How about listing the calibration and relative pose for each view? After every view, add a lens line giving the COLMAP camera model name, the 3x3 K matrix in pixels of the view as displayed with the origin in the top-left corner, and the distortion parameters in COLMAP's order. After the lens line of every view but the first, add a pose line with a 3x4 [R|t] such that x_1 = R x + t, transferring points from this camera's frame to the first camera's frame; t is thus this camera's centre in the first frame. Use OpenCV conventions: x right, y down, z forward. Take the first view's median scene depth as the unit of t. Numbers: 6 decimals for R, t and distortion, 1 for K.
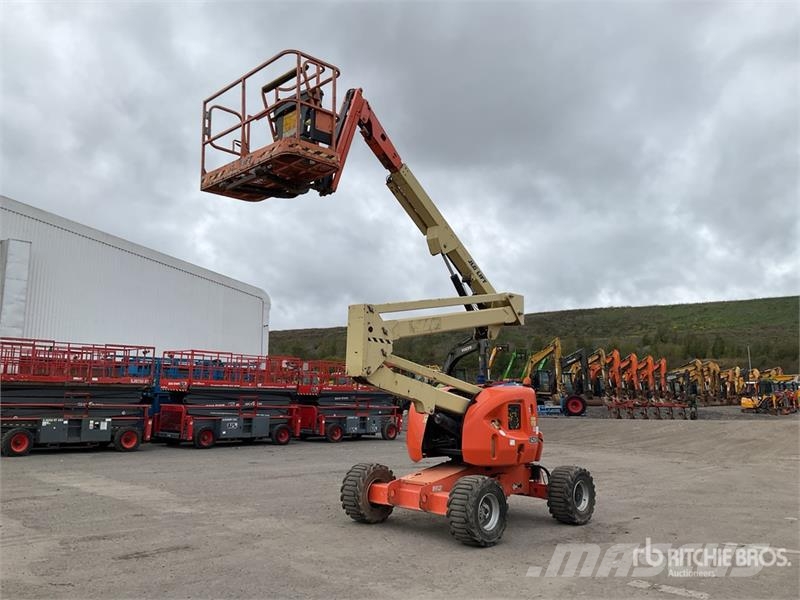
lens RADIAL K [[650.1, 0, 393.7], [0, 650.1, 295.4], [0, 0, 1]] dist [0.057933, -0.090963]
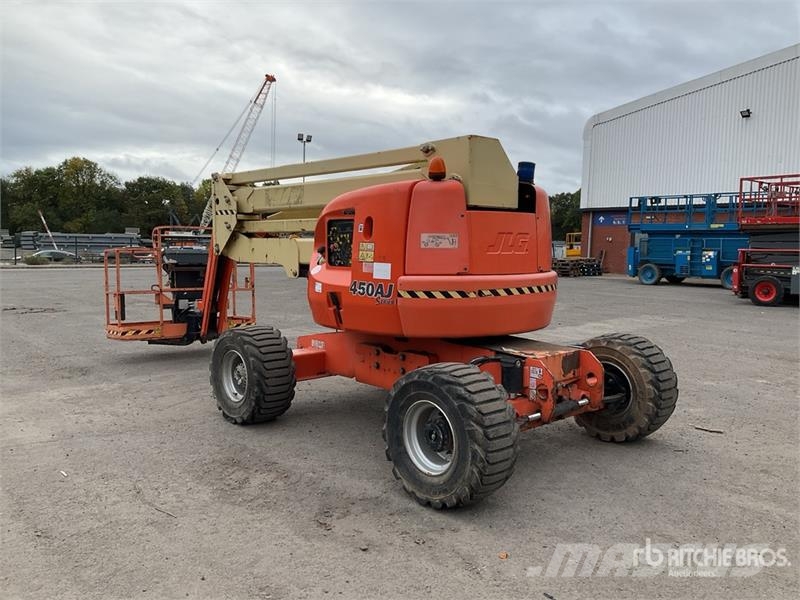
lens RADIAL K [[650.1, 0, 402.8], [0, 650.1, 296.4], [0, 0, 1]] dist [0.057933, -0.090963]
pose [[-0.045130, 0.066172, -0.996787, 0.345933], [0.143826, 0.987839, 0.059066, 0.099524], [0.988573, -0.140698, -0.054098, 0.519916]]
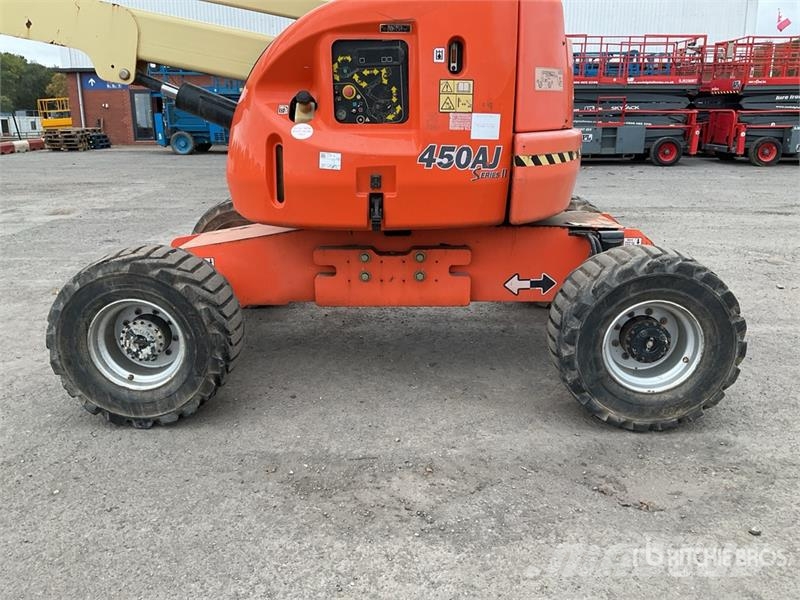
lens RADIAL K [[650.1, 0, 395.7], [0, 650.1, 307.4], [0, 0, 1]] dist [0.057933, -0.090963]
pose [[0.679654, 0.188795, -0.708820, 0.213277], [0.132150, 0.918986, 0.371485, 0.082467], [0.721530, -0.346153, 0.599644, 0.378746]]
